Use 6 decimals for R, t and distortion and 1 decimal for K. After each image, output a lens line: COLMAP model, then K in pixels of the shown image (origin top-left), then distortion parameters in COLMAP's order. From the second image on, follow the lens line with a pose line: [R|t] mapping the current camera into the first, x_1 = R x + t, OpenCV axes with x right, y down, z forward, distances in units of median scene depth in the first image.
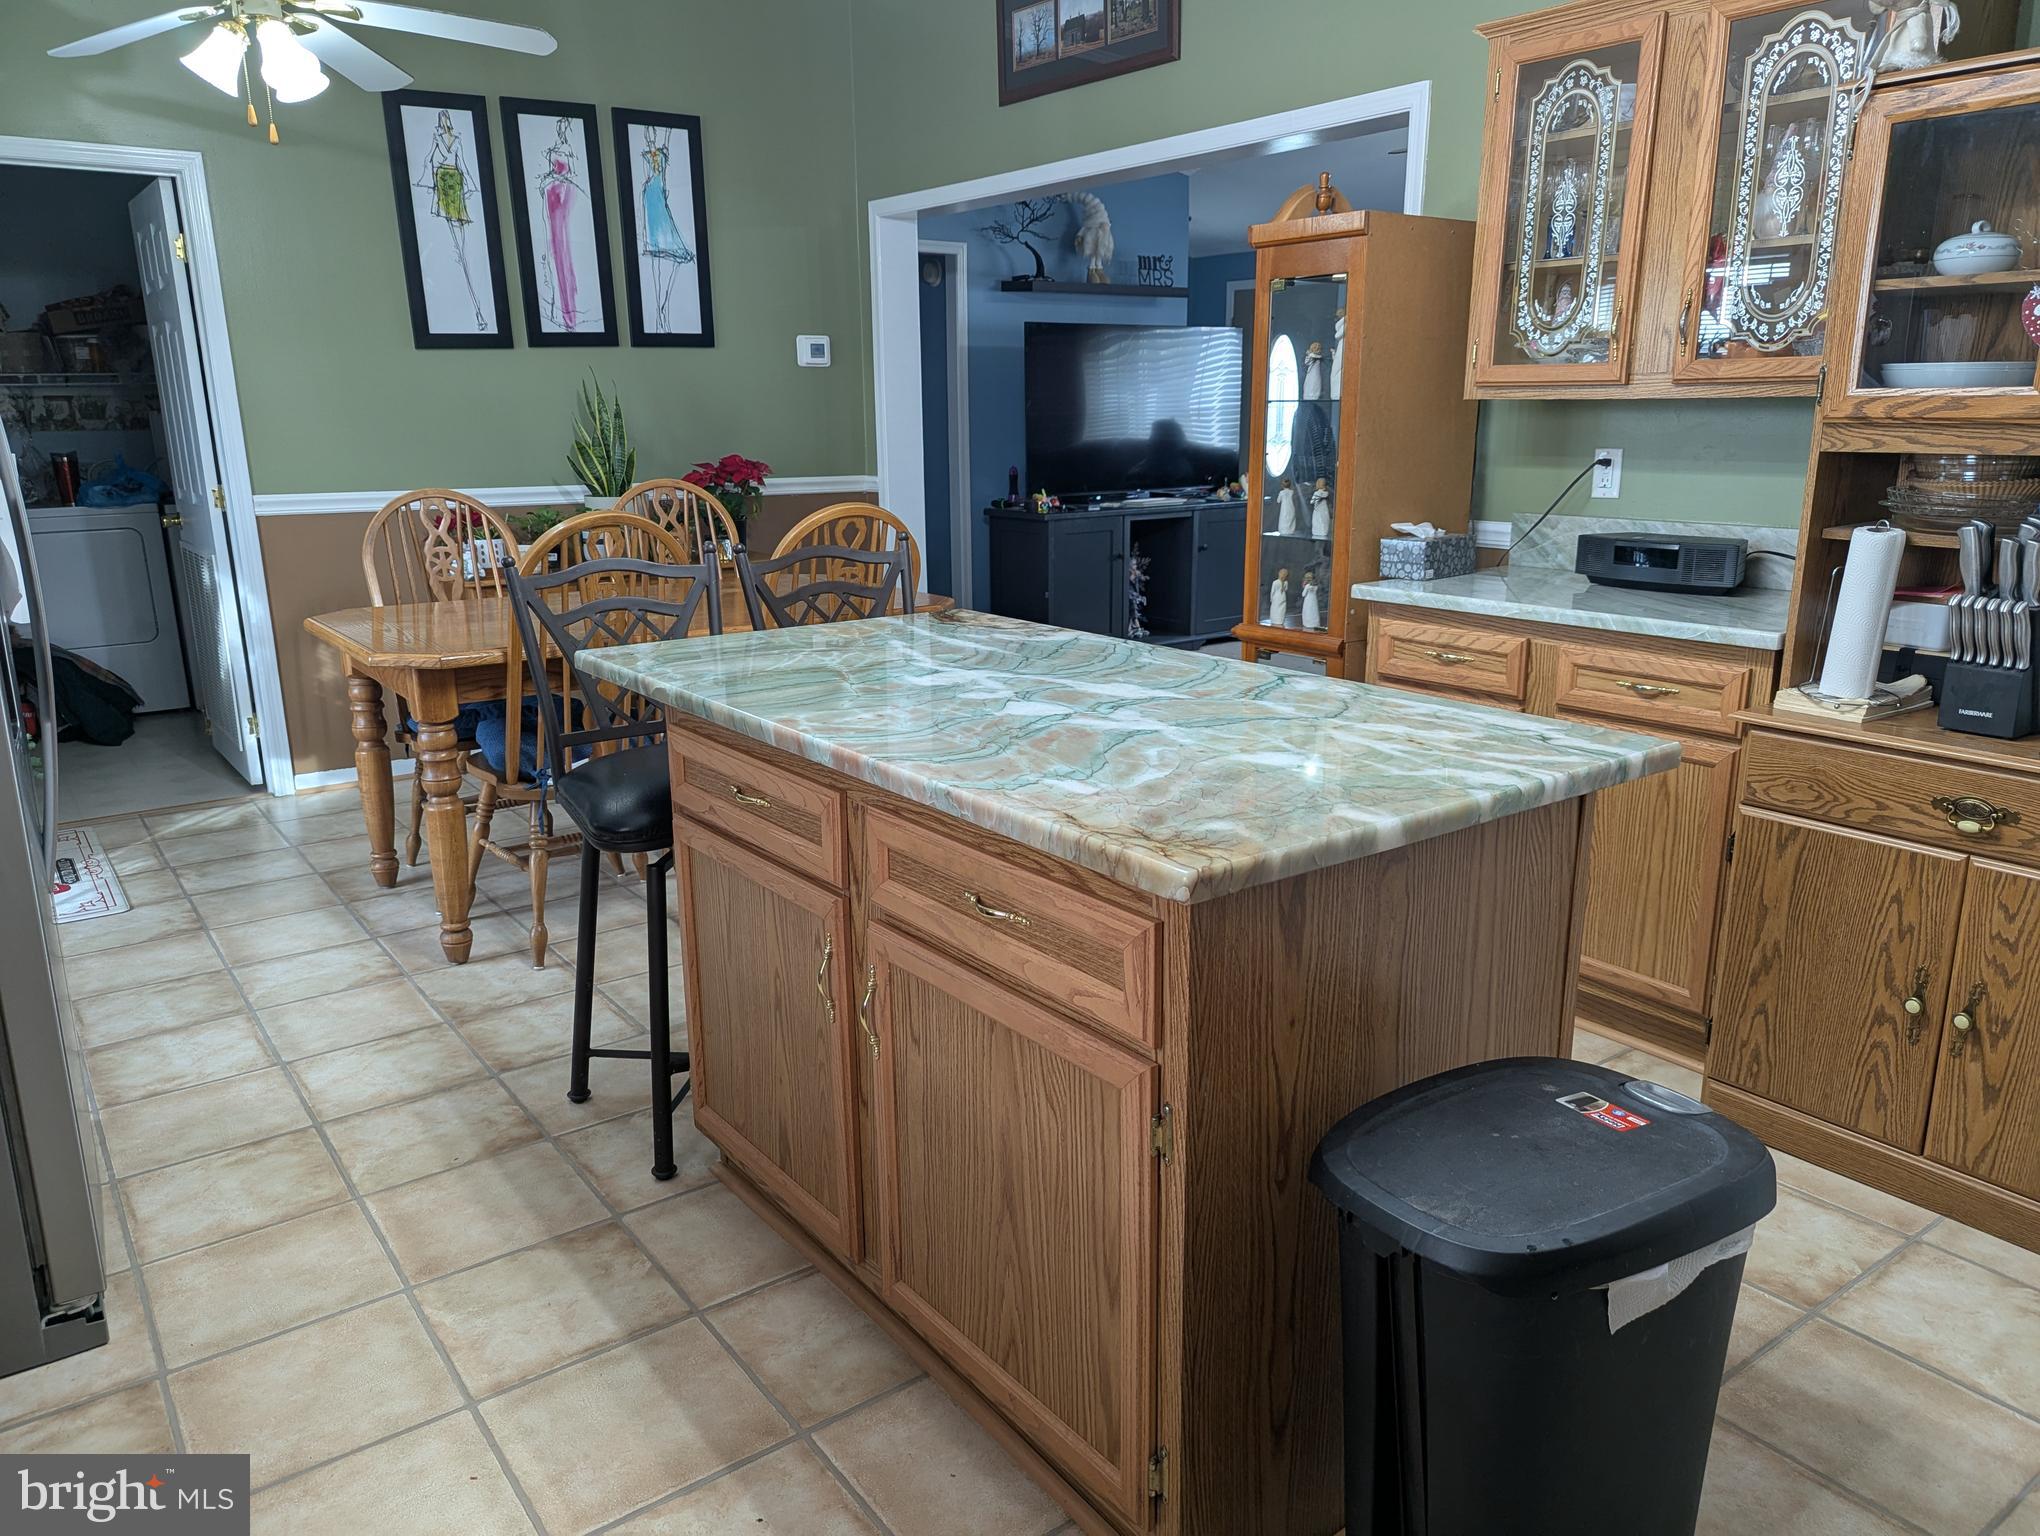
lens RADIAL K [[1444.9, 0, 1014.7], [0, 1444.9, 783.2], [0, 0, 1]] dist [0.048039, -0.052840]
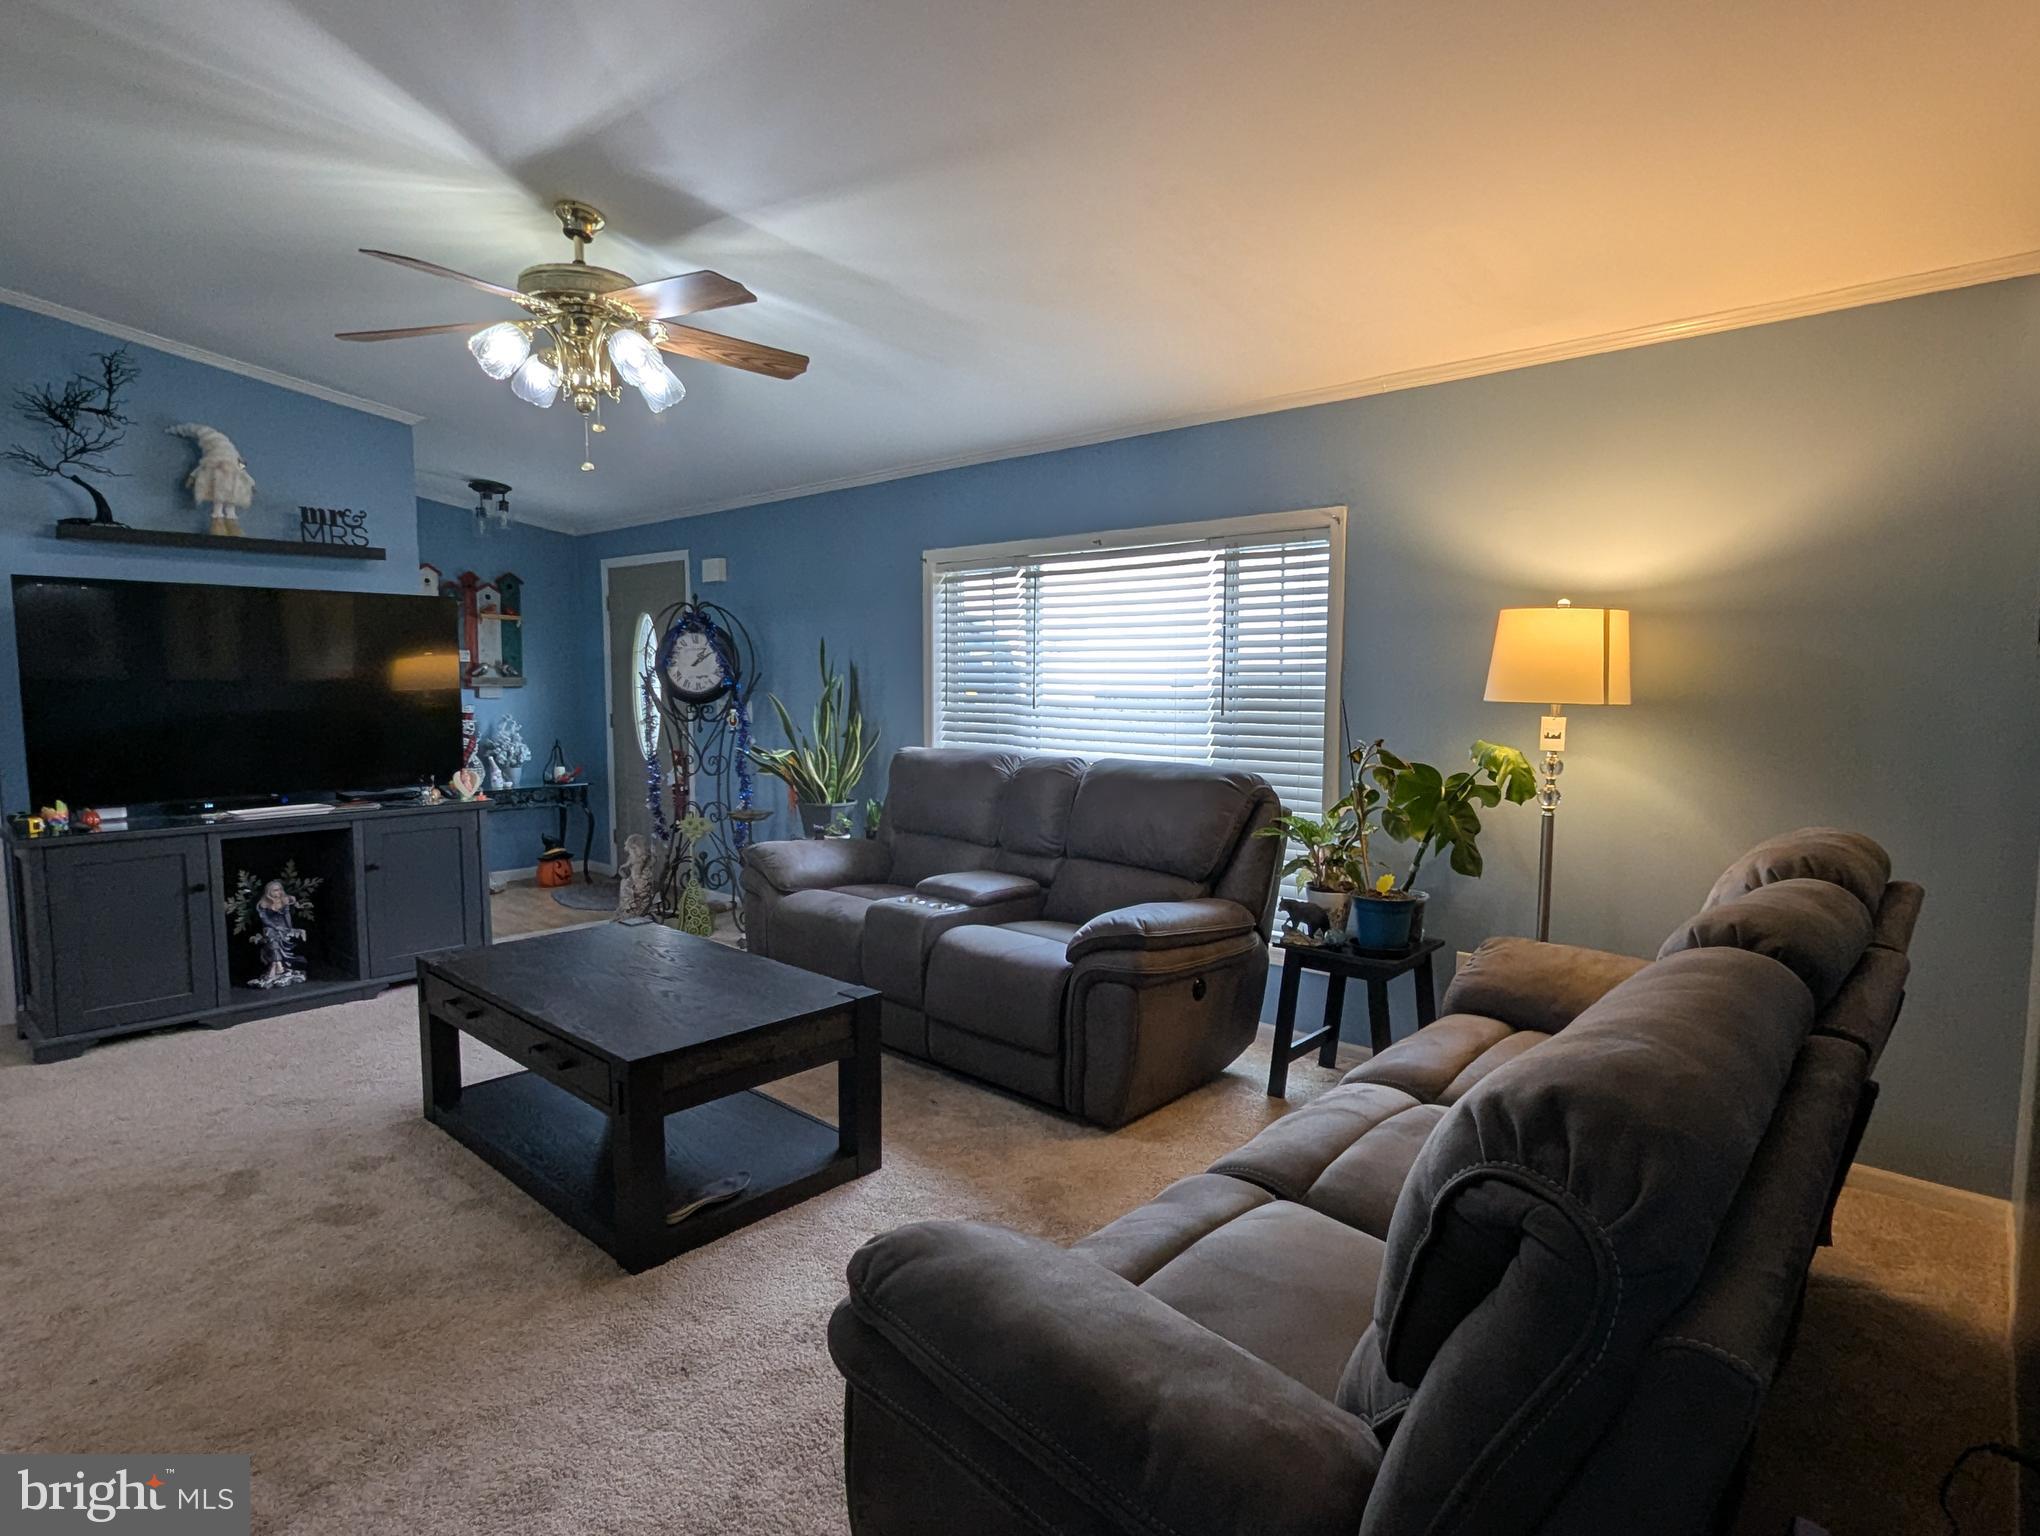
lens RADIAL K [[1080.3, 0, 1016.2], [0, 1080.3, 783.4], [0, 0, 1]] dist [-0.001386, 0.000386]
pose [[0.978426, -0.007328, 0.206470, 1.016907], [0.039330, 0.987701, -0.151325, -0.308240], [-0.202822, 0.156181, 0.966680, 1.066235]]
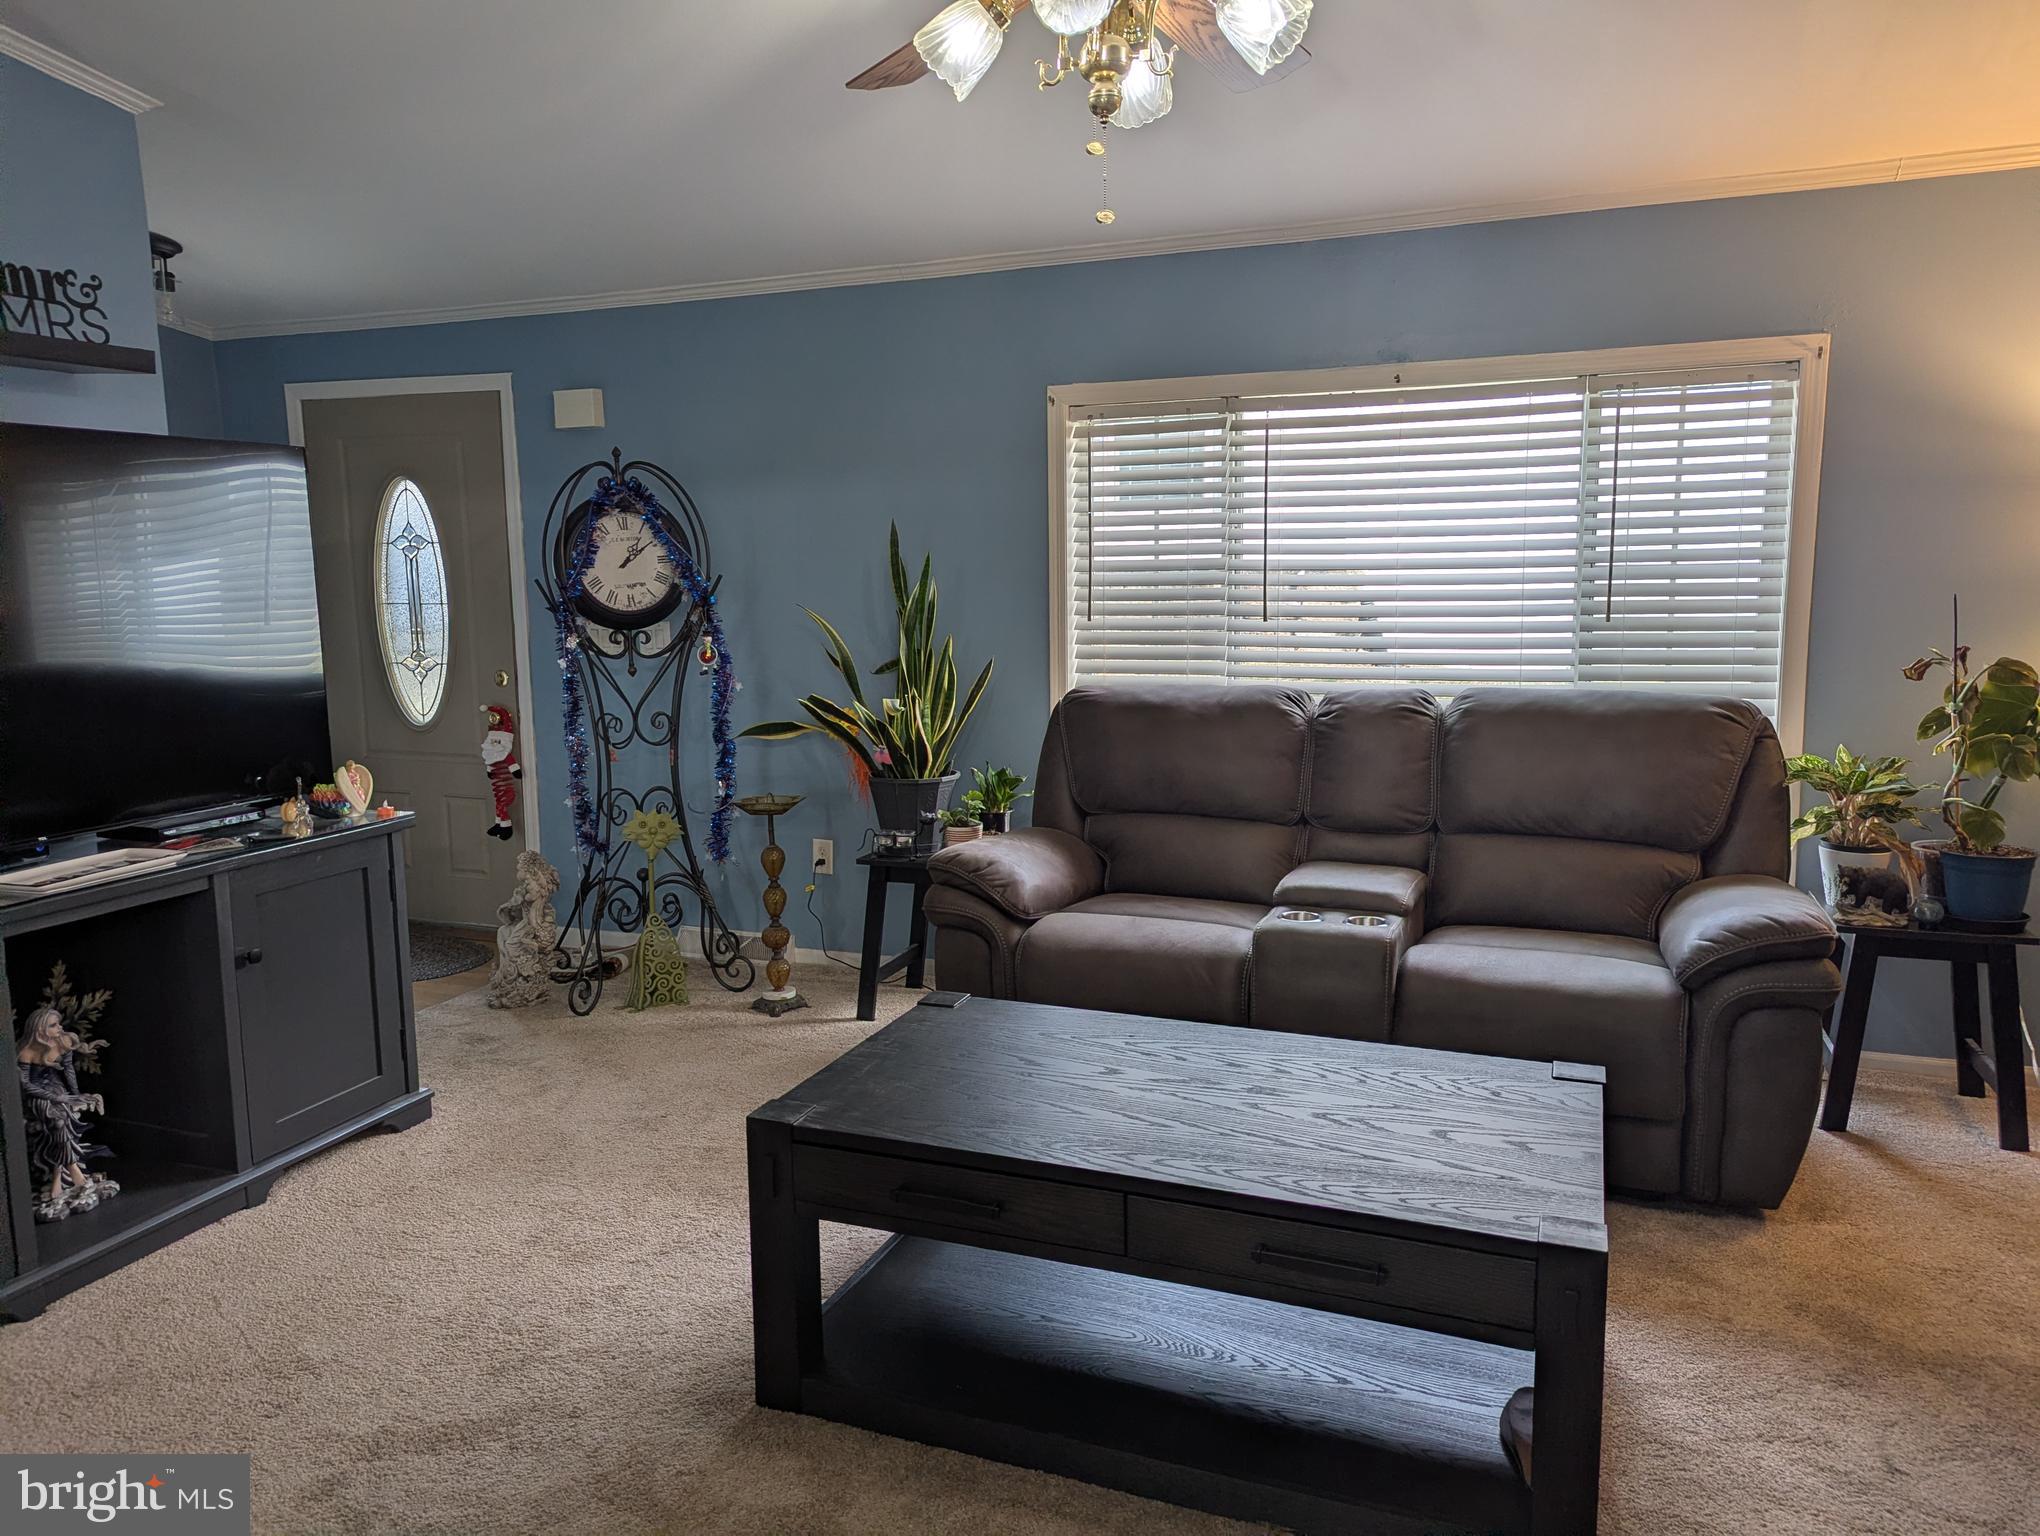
lens RADIAL K [[1435.3, 0, 1020.0], [0, 1435.3, 768.0], [0, 0, 1]] dist [0.057879, -0.052438]
pose [[0.843269, -0.077846, 0.531825, 0.290111], [0.141723, 0.986644, -0.080297, -0.441969], [-0.518471, 0.143084, 0.843039, 1.551275]]
